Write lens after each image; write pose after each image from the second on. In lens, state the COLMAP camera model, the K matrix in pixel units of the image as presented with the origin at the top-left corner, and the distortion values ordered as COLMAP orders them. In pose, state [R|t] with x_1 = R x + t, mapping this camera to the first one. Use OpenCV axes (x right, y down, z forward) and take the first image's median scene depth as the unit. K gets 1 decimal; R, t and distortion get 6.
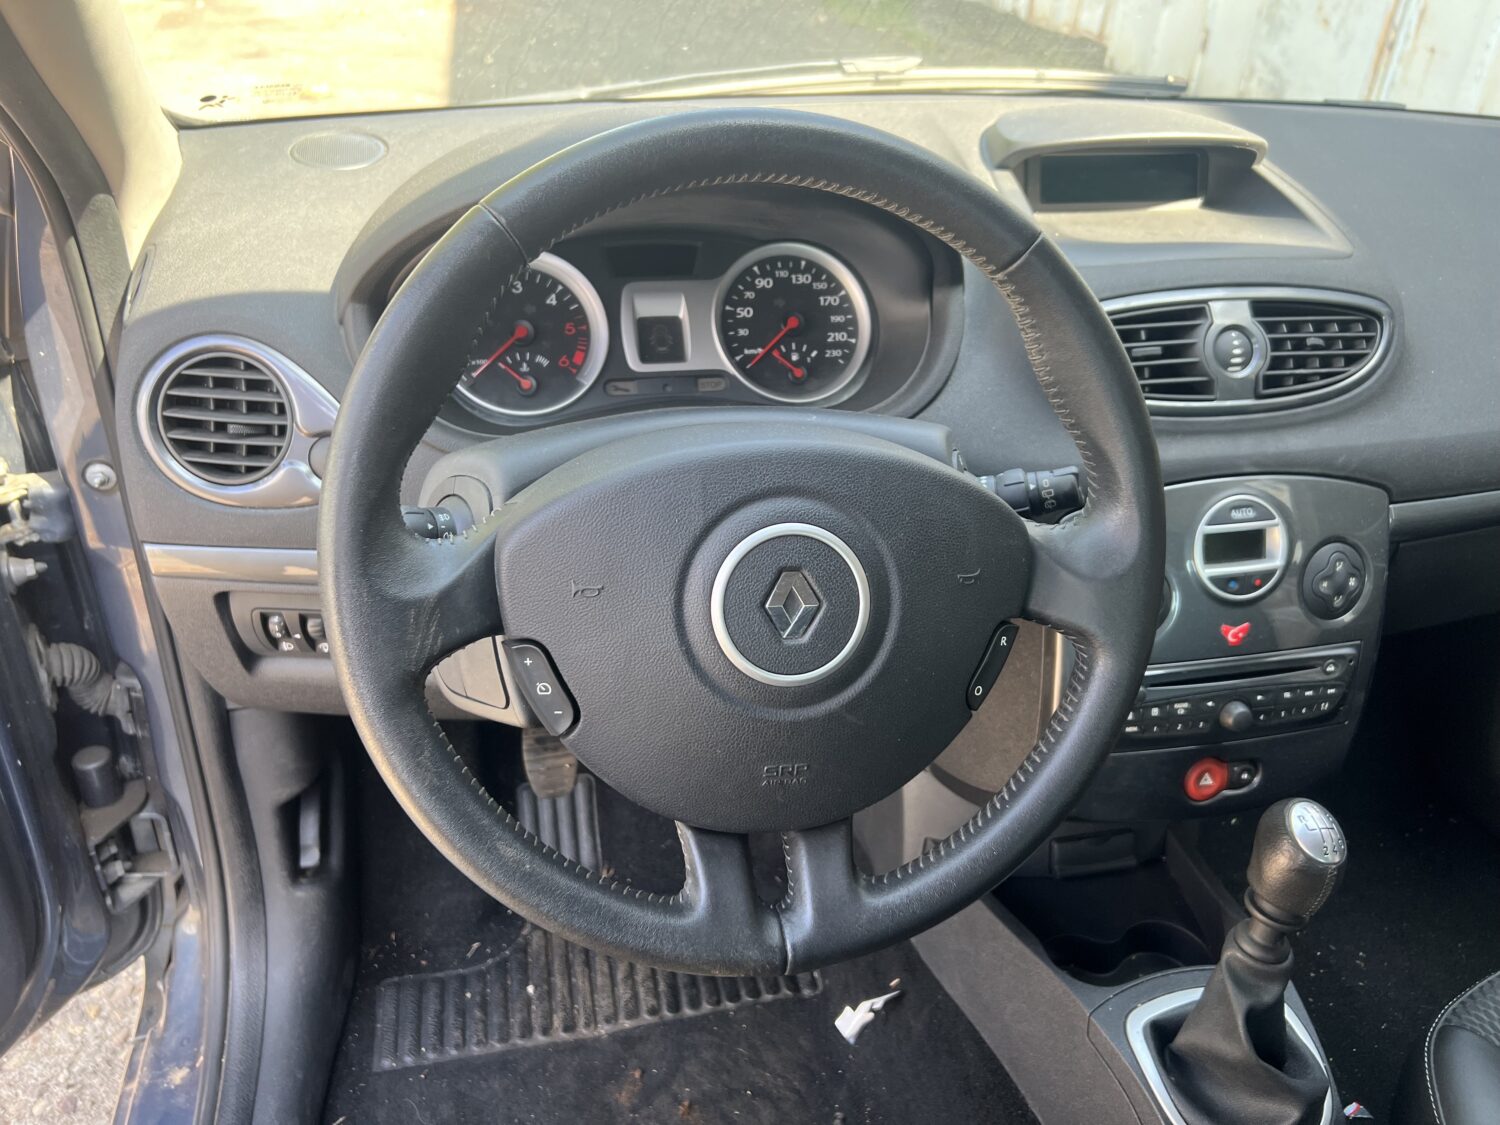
lens RADIAL K [[1162.6, 0, 750.0], [0, 1162.6, 562.5], [0, 0, 1]] dist [0.009118, -0.028462]
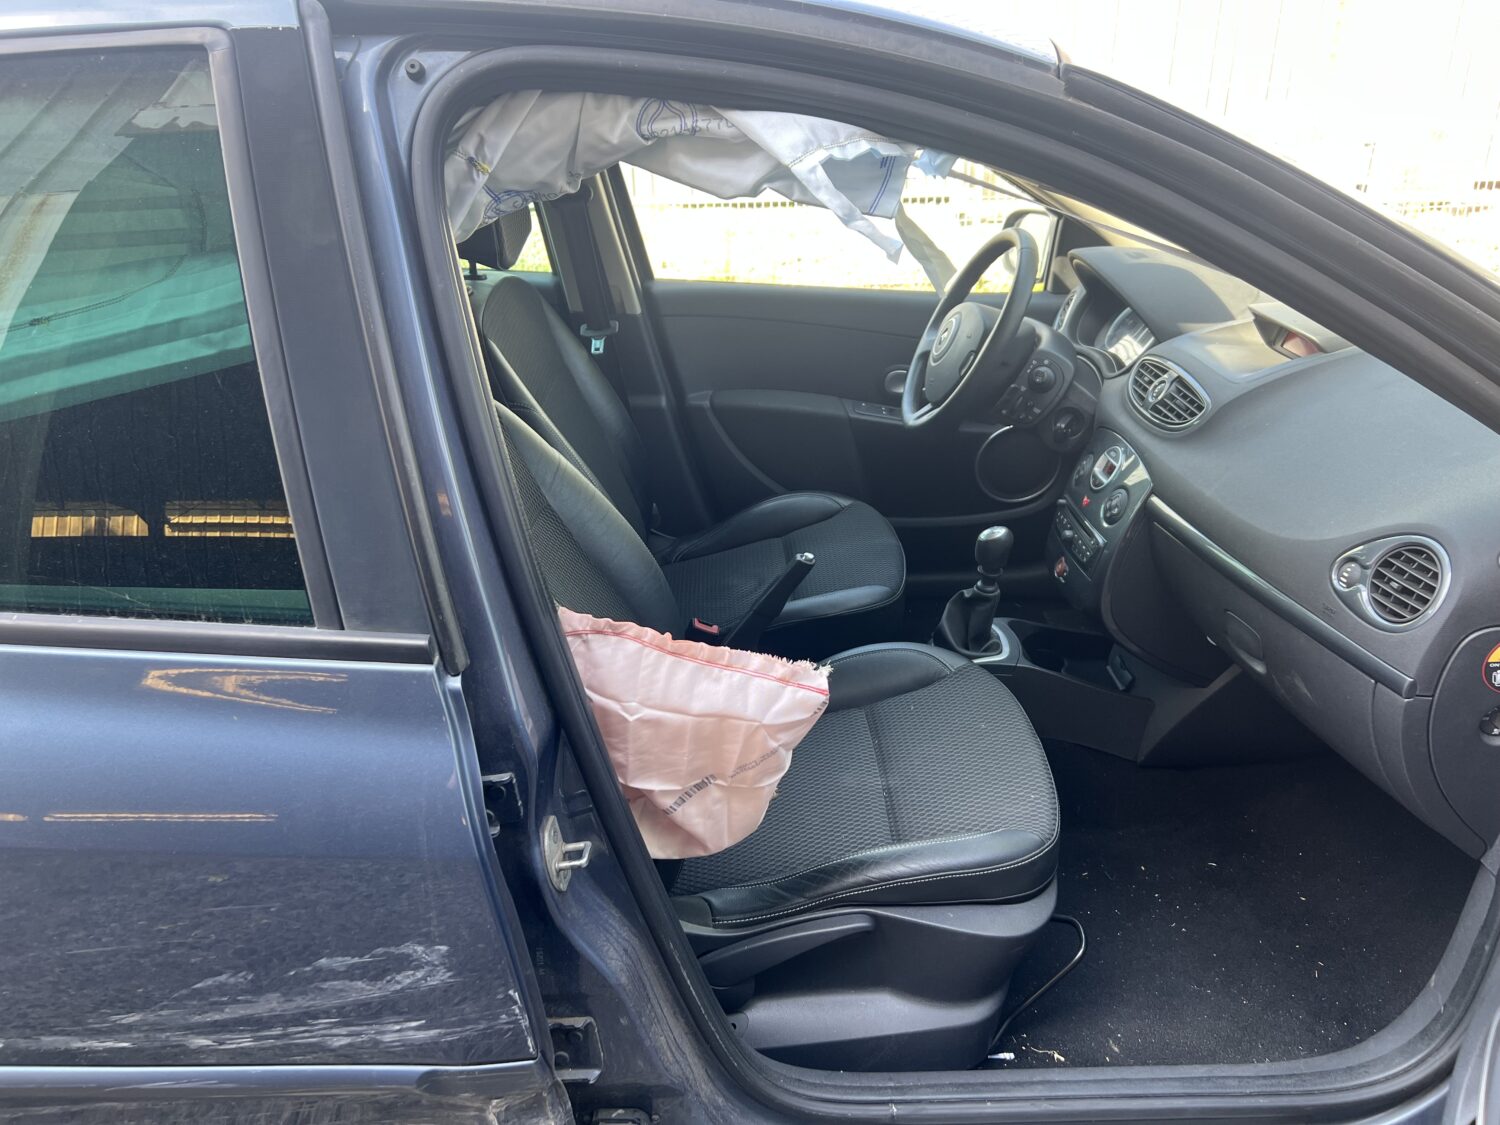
lens RADIAL K [[1136.8, 0, 737.0], [0, 1136.8, 568.3], [0, 0, 1]] dist [0.052322, -0.064141]
pose [[-0.200146, 0.384689, -0.901086, 2.502260], [-0.500565, 0.750456, 0.431567, -0.440190], [0.842245, 0.537429, 0.042361, 0.397572]]
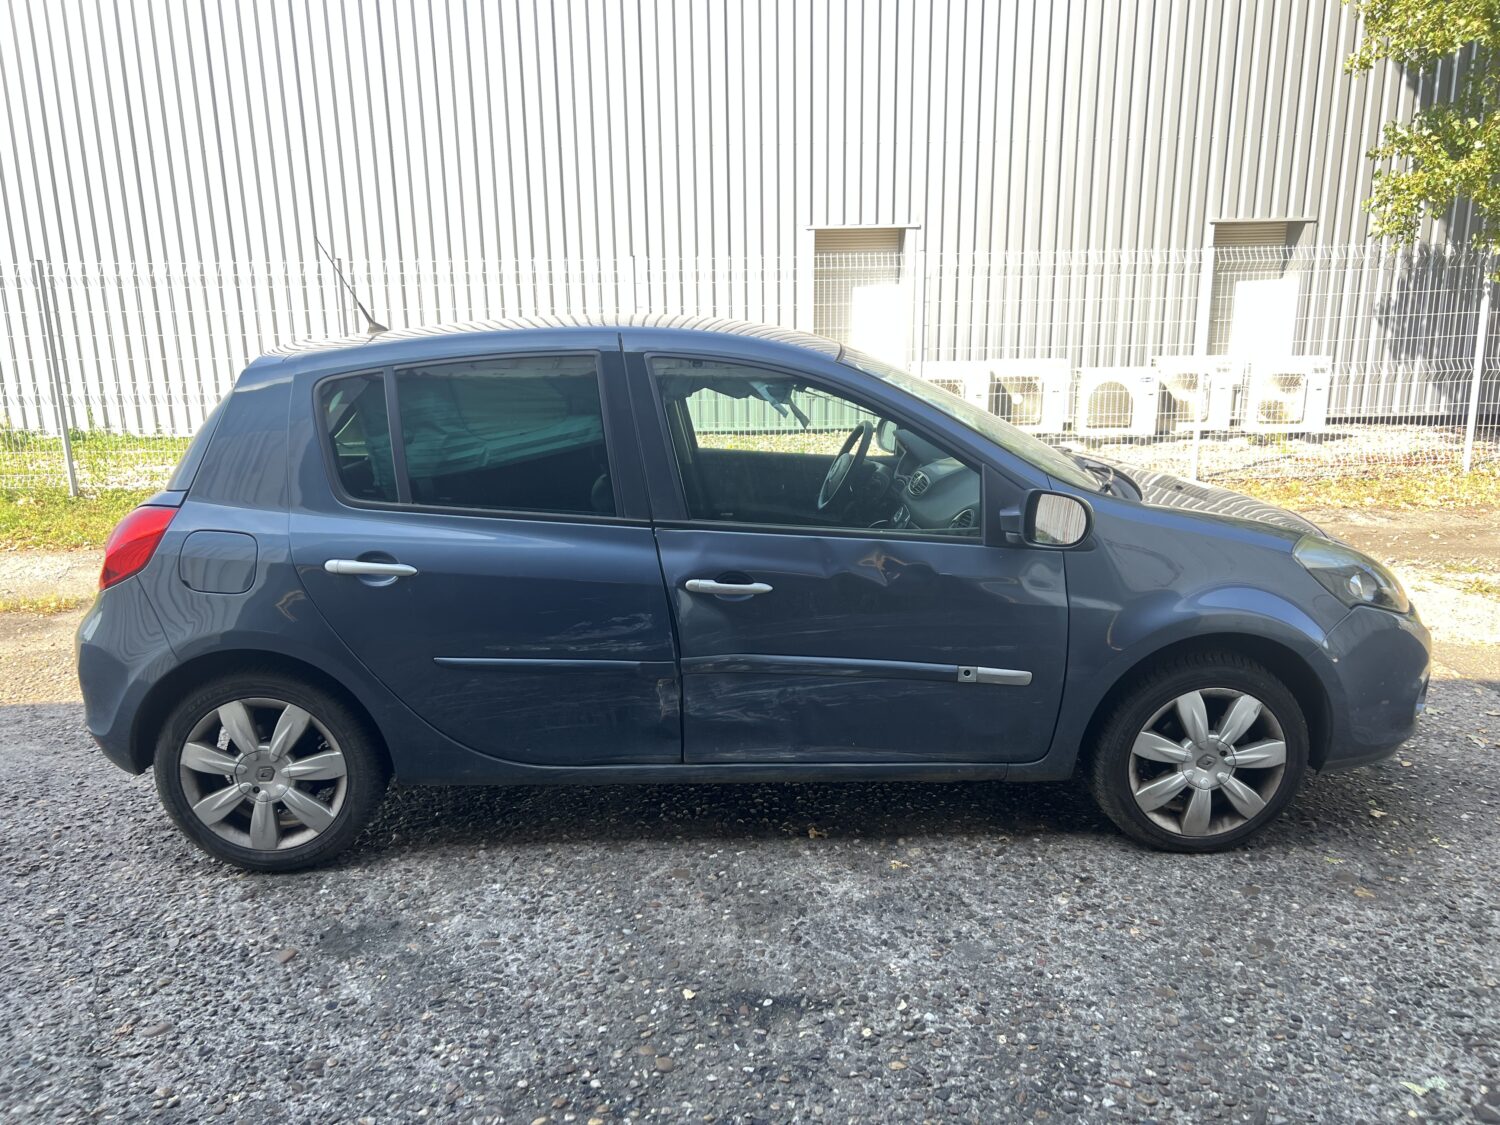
lens RADIAL K [[1136.8, 0, 737.0], [0, 1136.8, 568.3], [0, 0, 1]] dist [0.052322, -0.064141]
pose [[-0.199729, 0.197694, -0.959701, 5.328141], [-0.509848, 0.815434, 0.274084, -0.828223], [0.836757, 0.544044, -0.062072, 0.811633]]
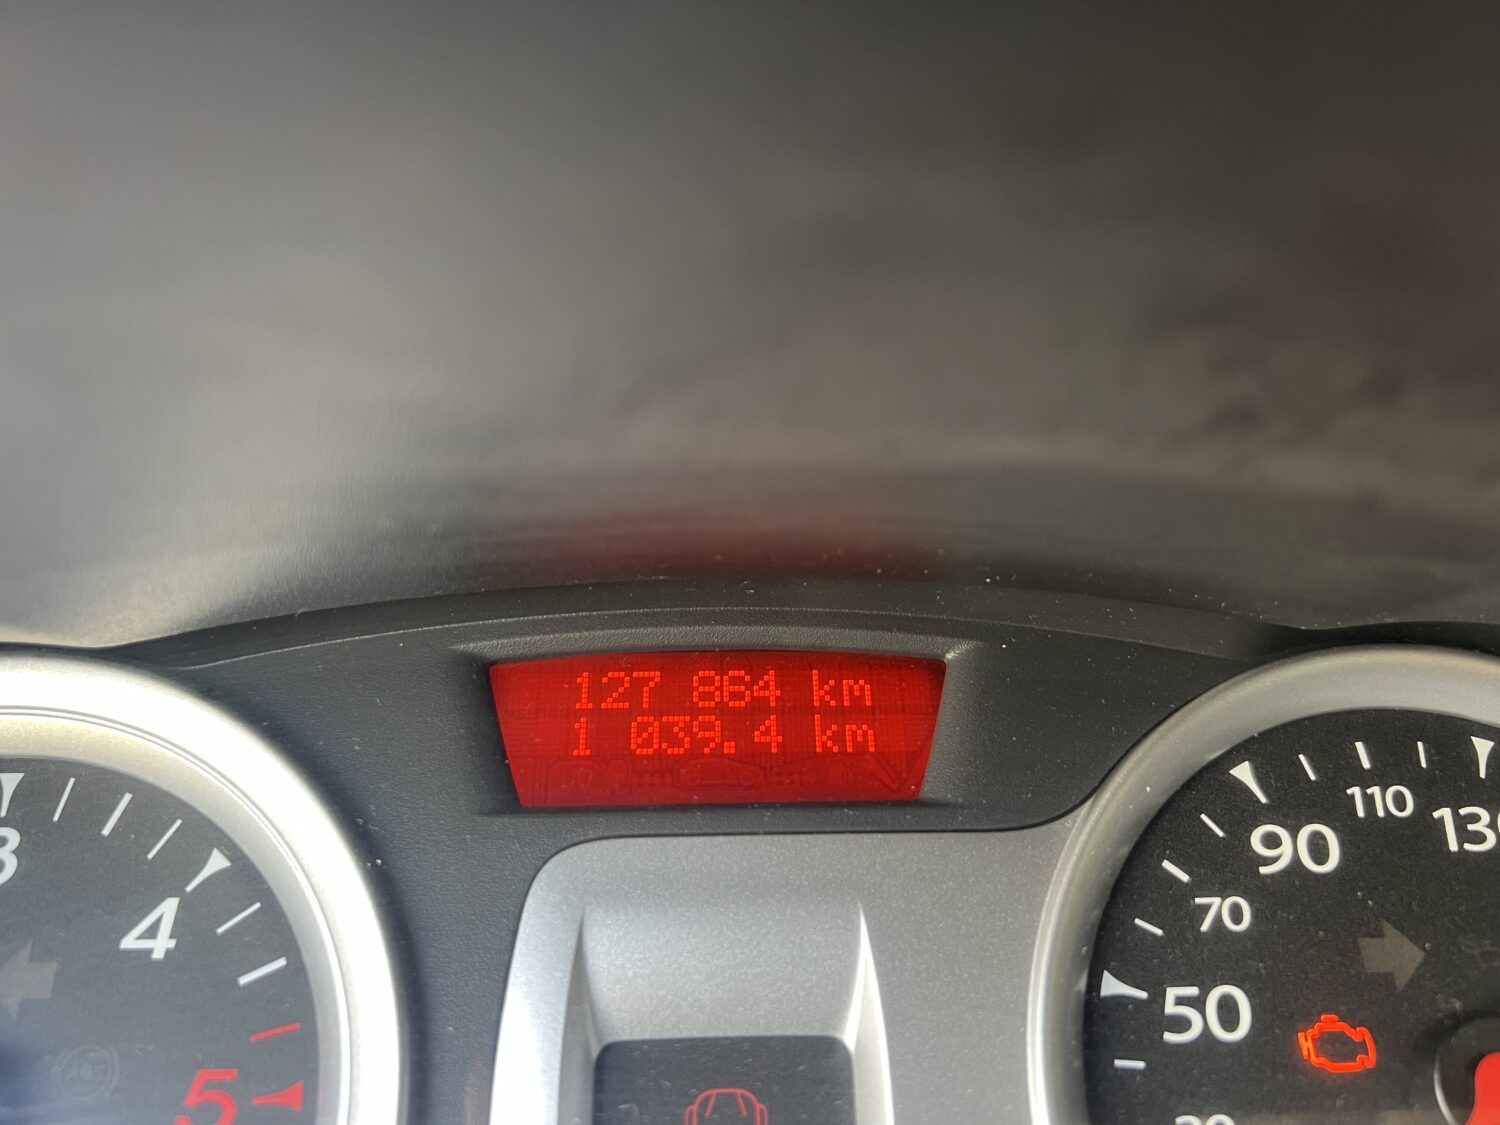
lens RADIAL K [[1154.7, 0, 750.0], [0, 1154.7, 562.5], [0, 0, 1]] dist [0.055605, -0.099608]
pose [[0.983344, -0.009310, -0.181514, -0.041421], [-0.056638, 0.933262, -0.354703, -0.212693], [0.172703, 0.359075, 0.917191, 0.797180]]
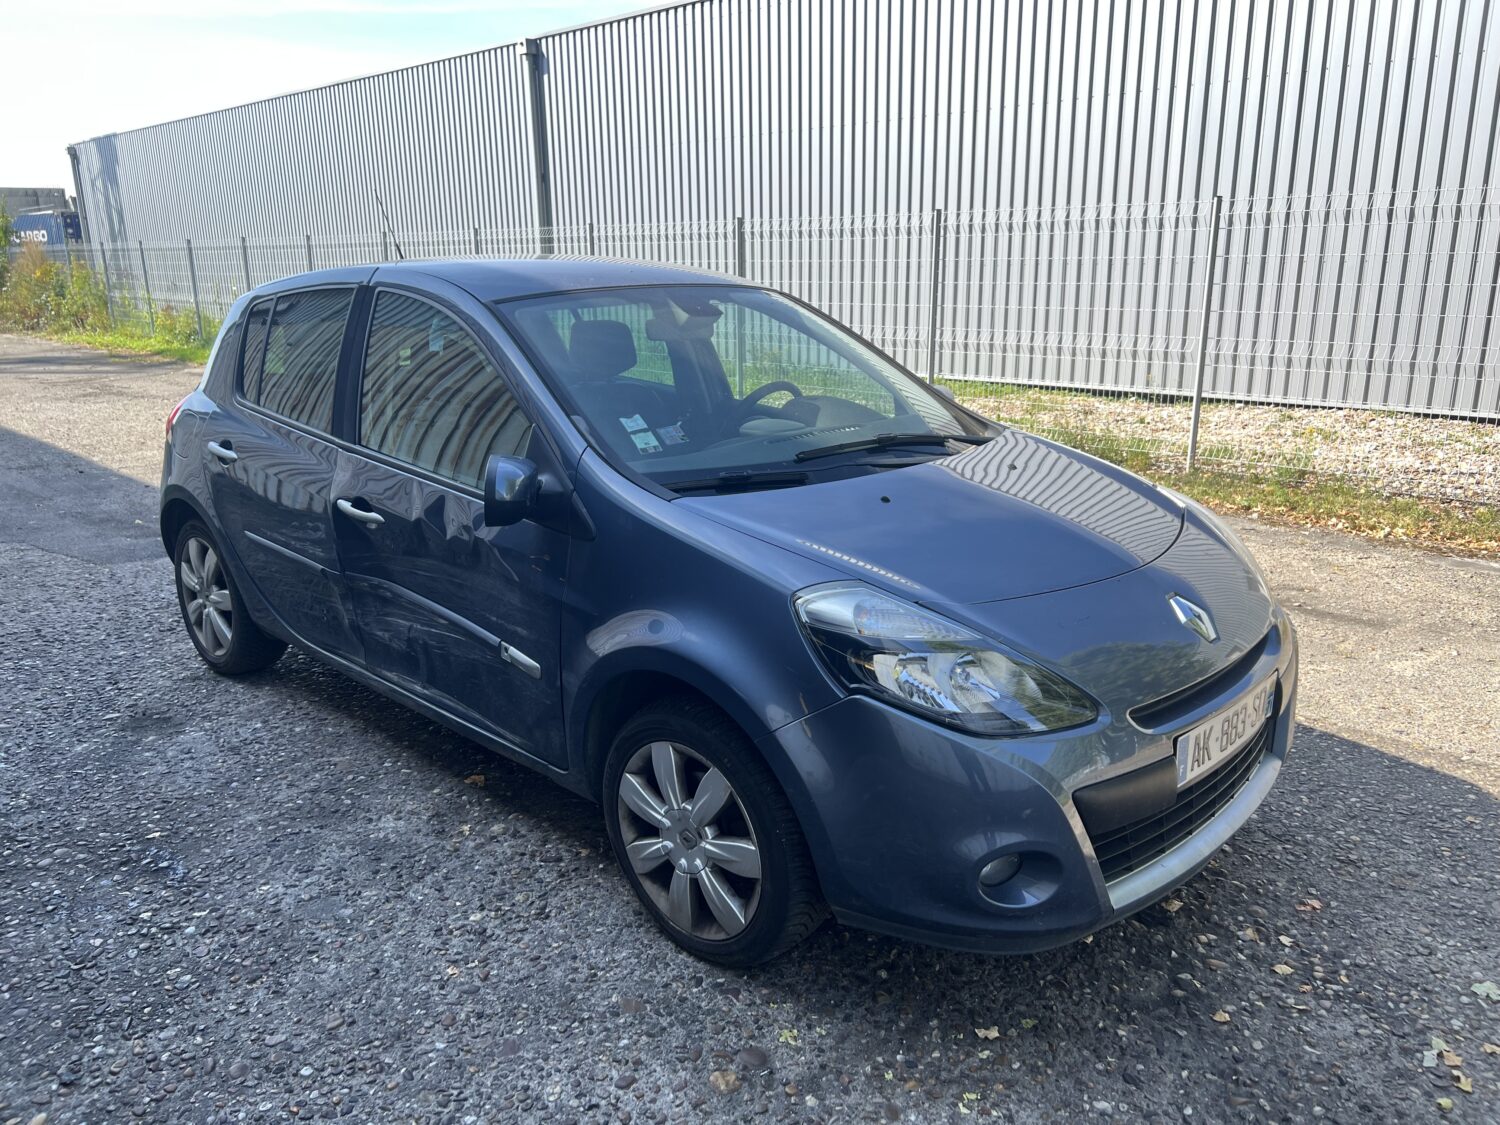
lens RADIAL K [[1136.8, 0, 737.0], [0, 1136.8, 568.3], [0, 0, 1]] dist [0.052322, -0.064141]
pose [[-0.834007, 0.118428, -0.538894, 2.683470], [-0.310083, 0.707260, 0.635321, -2.601070], [0.456378, 0.696964, -0.553137, 3.651368]]
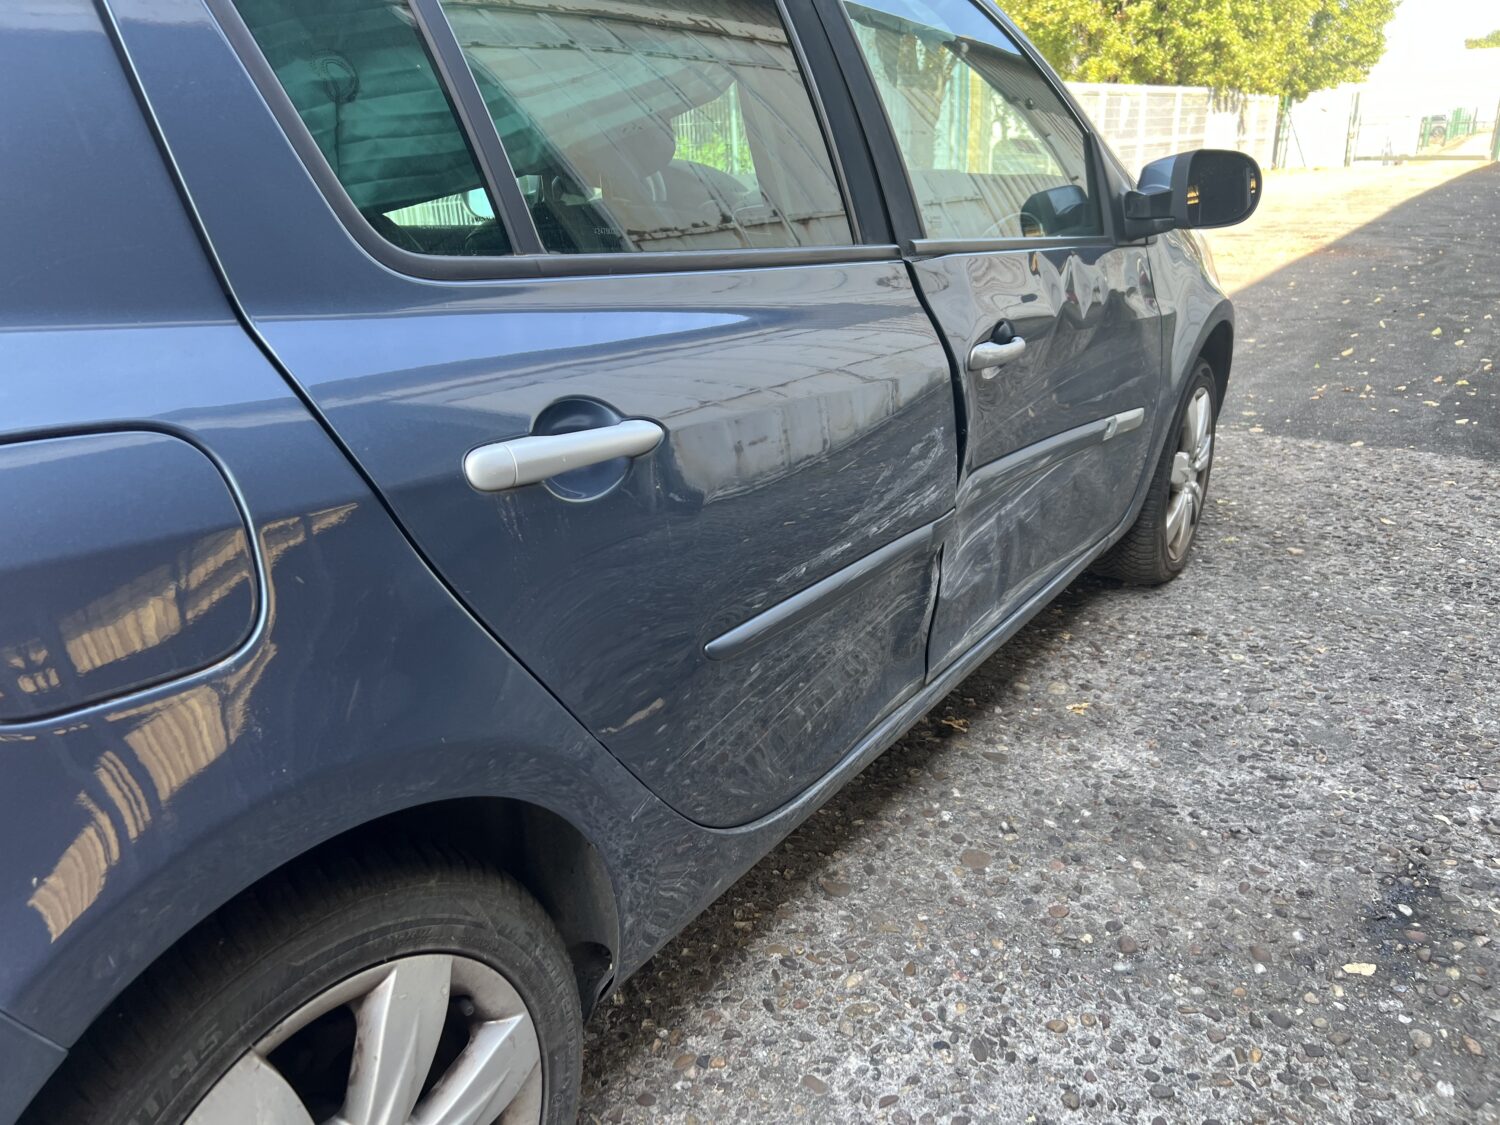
lens RADIAL K [[1136.8, 0, 737.0], [0, 1136.8, 568.3], [0, 0, 1]] dist [0.052322, -0.064141]
pose [[0.680060, 0.203524, -0.704341, 2.888540], [-0.335850, 0.940450, -0.052523, 1.016778], [0.651708, 0.272272, 0.707916, -1.245117]]
